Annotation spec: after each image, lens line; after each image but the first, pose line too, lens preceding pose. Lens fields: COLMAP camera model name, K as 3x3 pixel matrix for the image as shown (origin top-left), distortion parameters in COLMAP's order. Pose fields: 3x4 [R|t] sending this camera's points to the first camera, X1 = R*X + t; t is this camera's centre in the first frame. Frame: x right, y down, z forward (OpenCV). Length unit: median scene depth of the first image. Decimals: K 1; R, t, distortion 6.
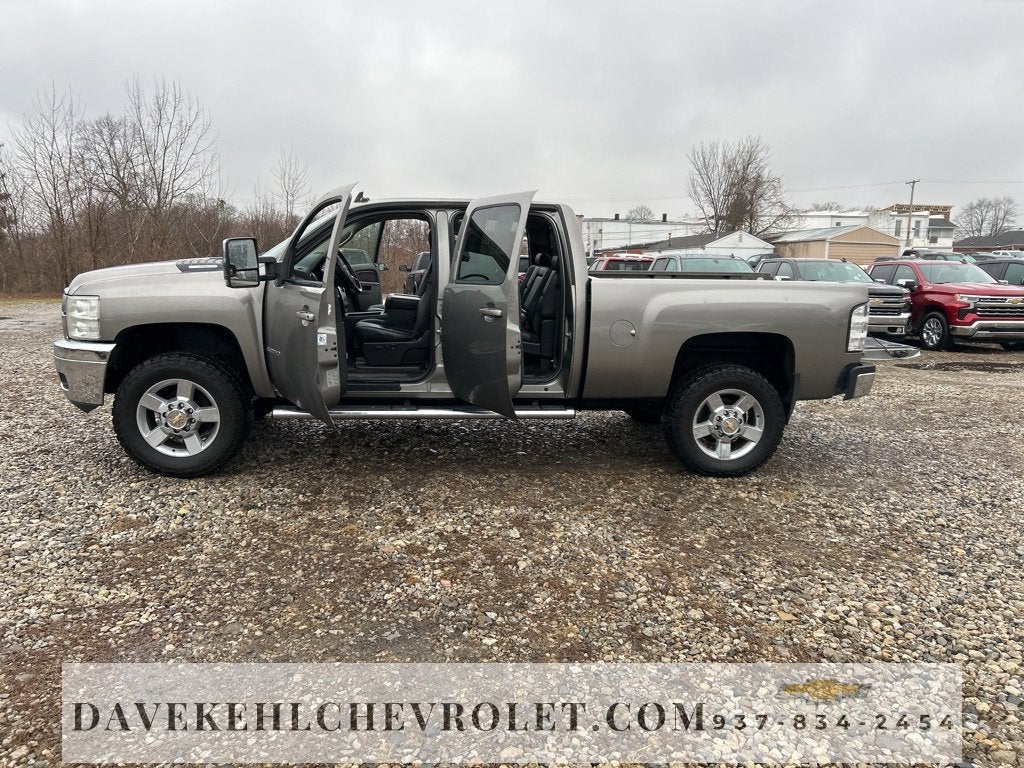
lens RADIAL K [[760.0, 0, 507.1], [0, 760.0, 388.1], [0, 0, 1]] dist [0.049565, -0.048554]
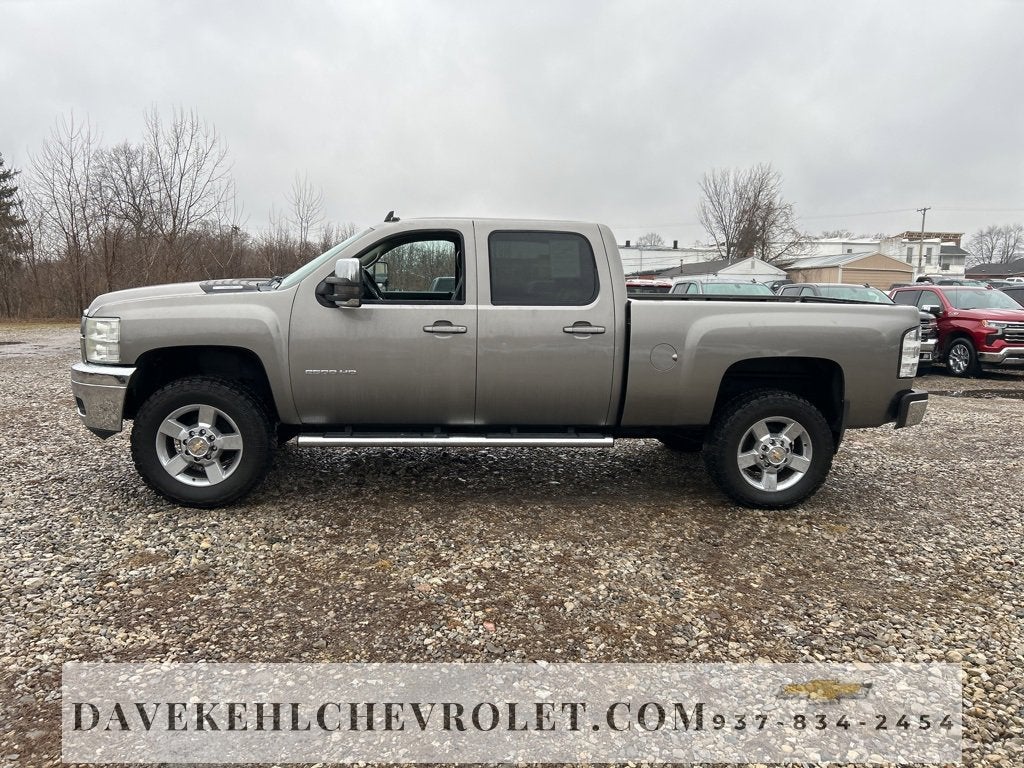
lens RADIAL K [[763.6, 0, 512.0], [0, 763.6, 384.0], [0, 0, 1]] dist [0.043741, -0.043593]
pose [[0.999967, 0.002418, -0.007699, -0.033677], [-0.002719, 0.999222, -0.039342, -0.000787], [0.007598, 0.039362, 0.999196, 0.044755]]
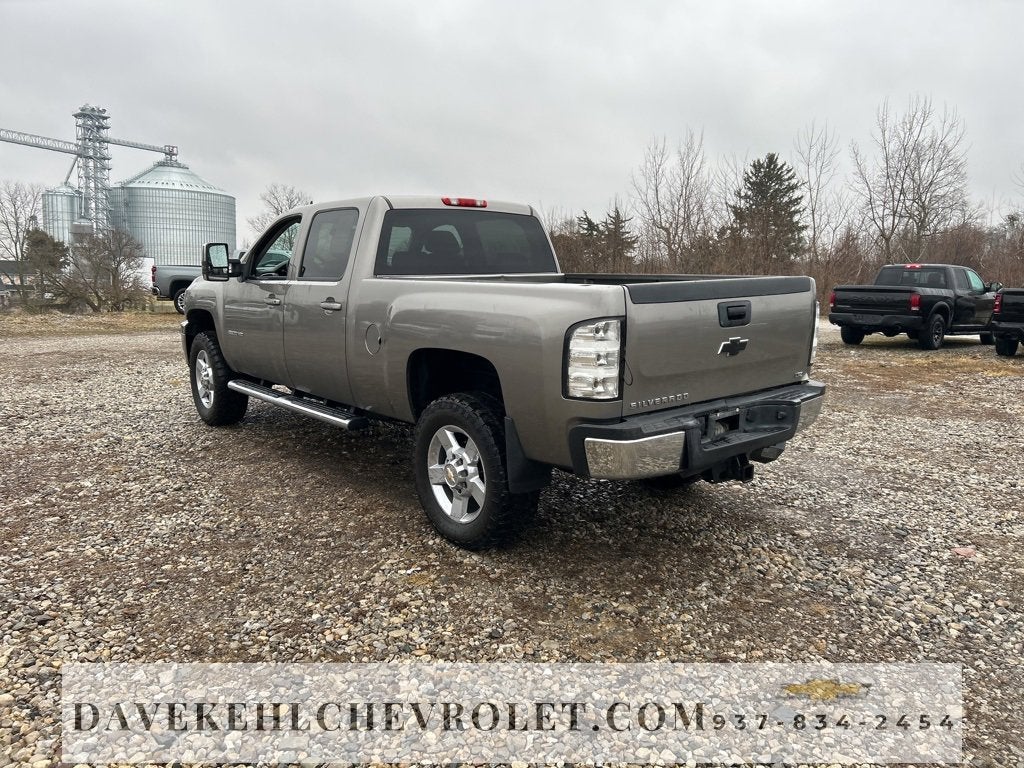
lens RADIAL K [[760.0, 0, 507.1], [0, 760.0, 388.1], [0, 0, 1]] dist [0.049565, -0.048554]
pose [[0.565499, 0.118644, -0.816170, 1.029728], [-0.145253, 0.988458, 0.043048, -0.083700], [0.811857, 0.094208, 0.576206, 0.685797]]
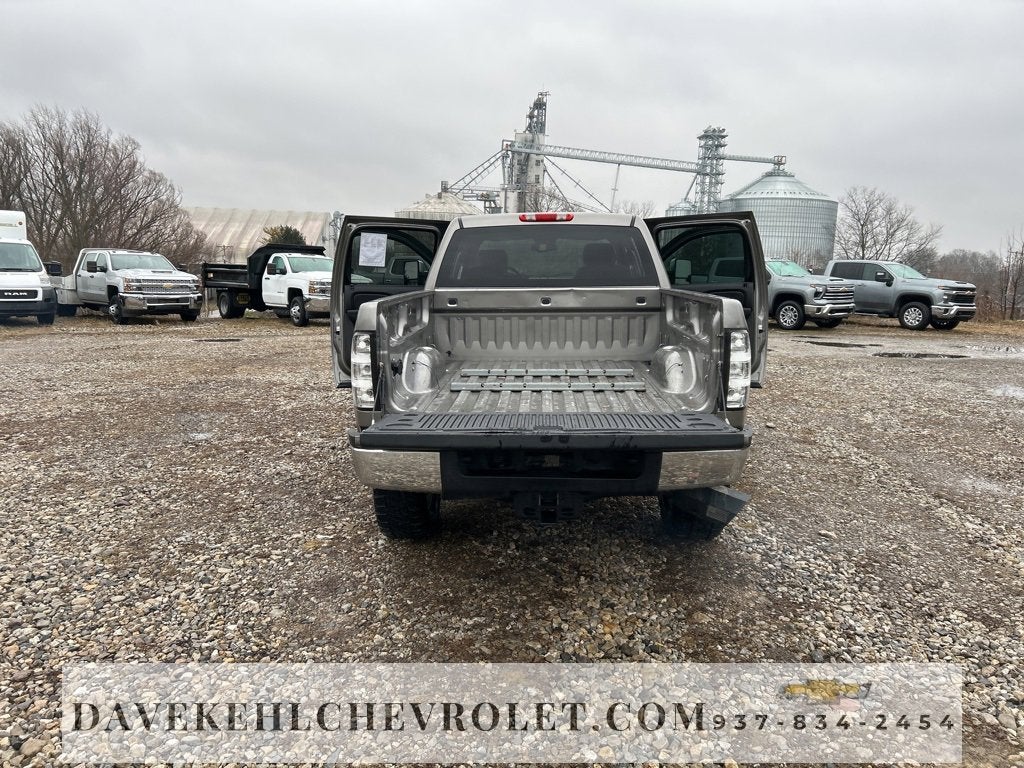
lens RADIAL K [[760.0, 0, 507.1], [0, 760.0, 388.1], [0, 0, 1]] dist [0.049565, -0.048554]
pose [[-0.143774, 0.138179, -0.979916, 1.212531], [-0.186090, 0.968764, 0.163910, -0.218361], [0.971957, 0.205918, -0.113569, 1.352822]]
